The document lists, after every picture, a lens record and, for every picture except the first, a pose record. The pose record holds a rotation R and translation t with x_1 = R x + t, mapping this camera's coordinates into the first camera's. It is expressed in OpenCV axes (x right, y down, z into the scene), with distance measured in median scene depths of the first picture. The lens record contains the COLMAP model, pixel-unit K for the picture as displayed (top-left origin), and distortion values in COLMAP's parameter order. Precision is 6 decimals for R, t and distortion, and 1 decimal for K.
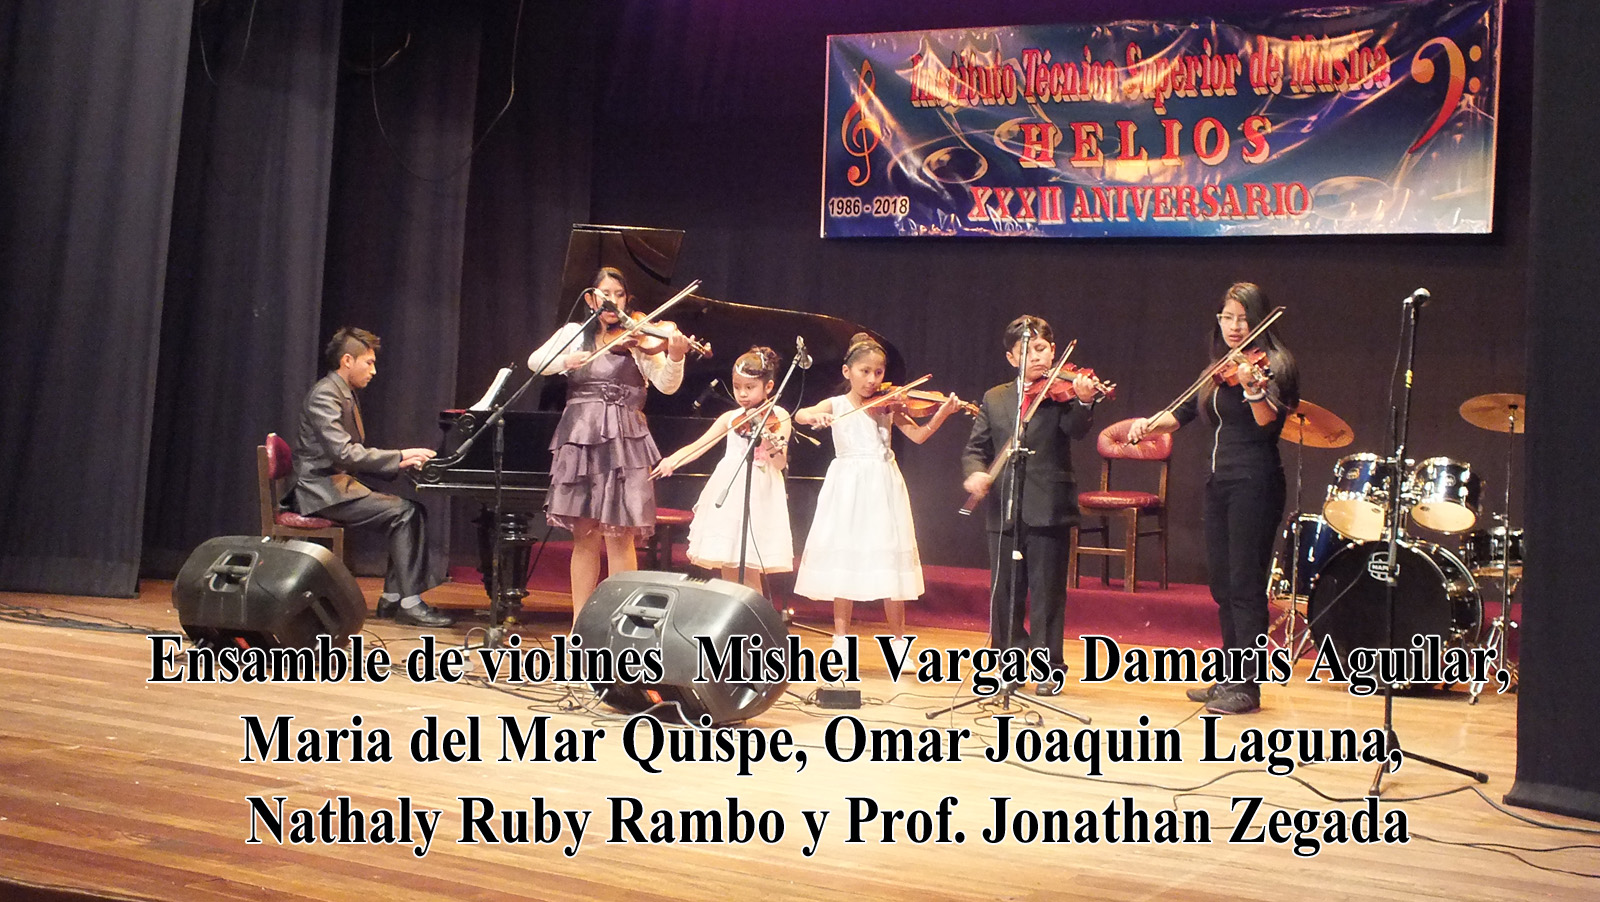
lens RADIAL K [[2117.3, 0, 827.6], [0, 2117.3, 452.9], [0, 0, 1]] dist [-0.129437, -0.003965]
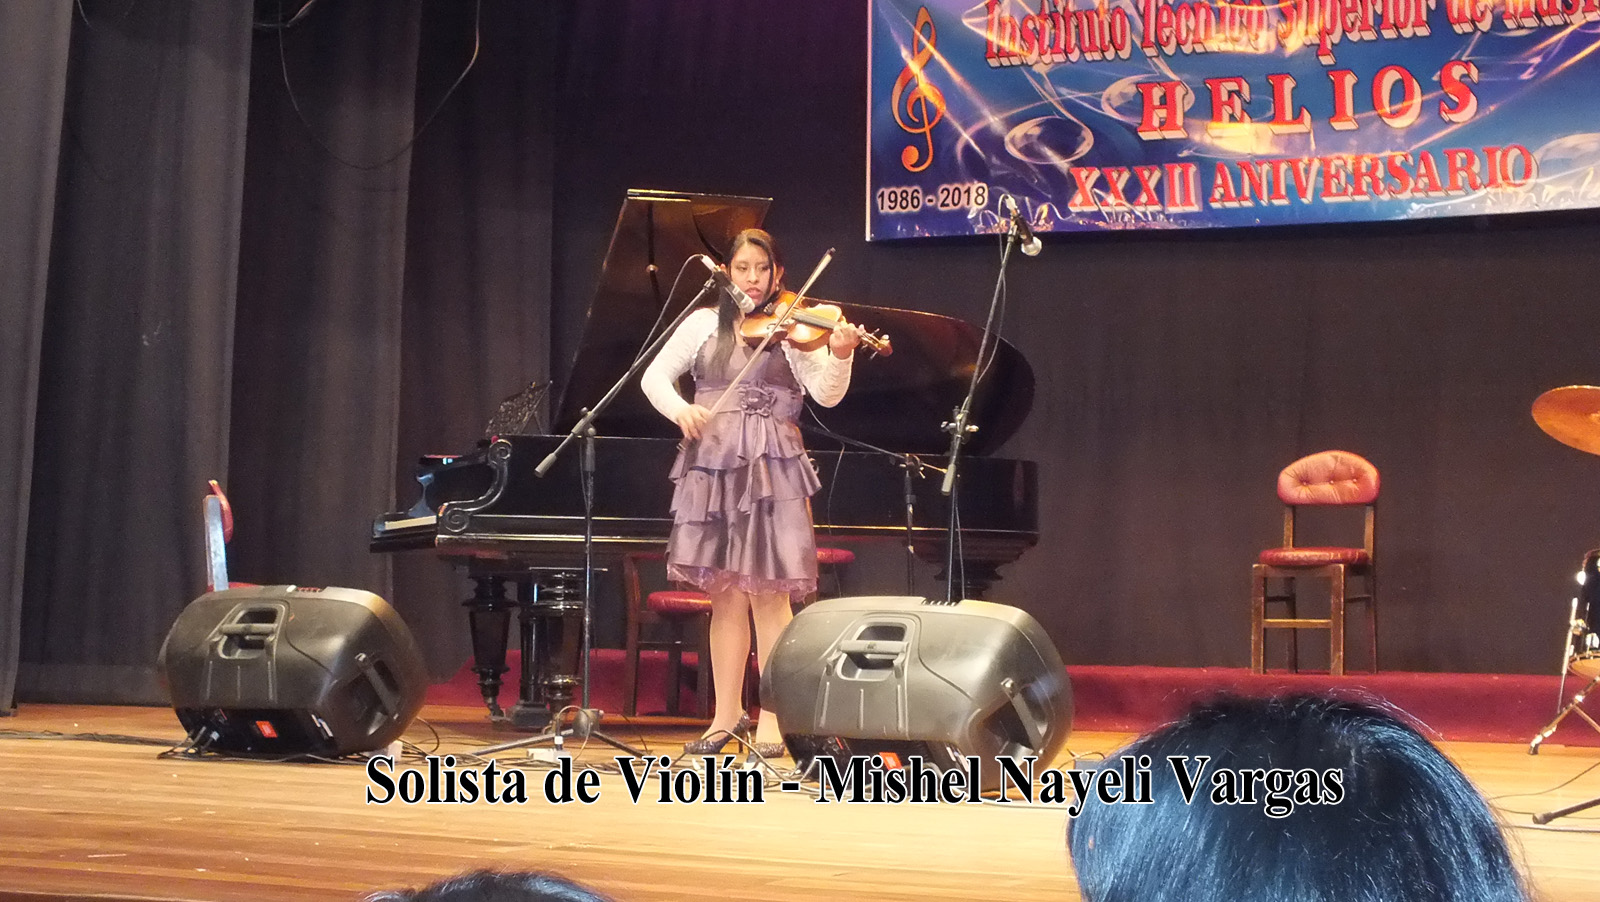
lens RADIAL K [[2795.6, 0, 761.6], [0, 2795.6, 449.7], [0, 0, 1]] dist [-0.323752, 2.045215]
pose [[0.998738, -0.020241, 0.045953, -0.097368], [0.023113, 0.997755, -0.062850, 0.038312], [-0.044578, 0.063833, 0.996964, 0.011055]]
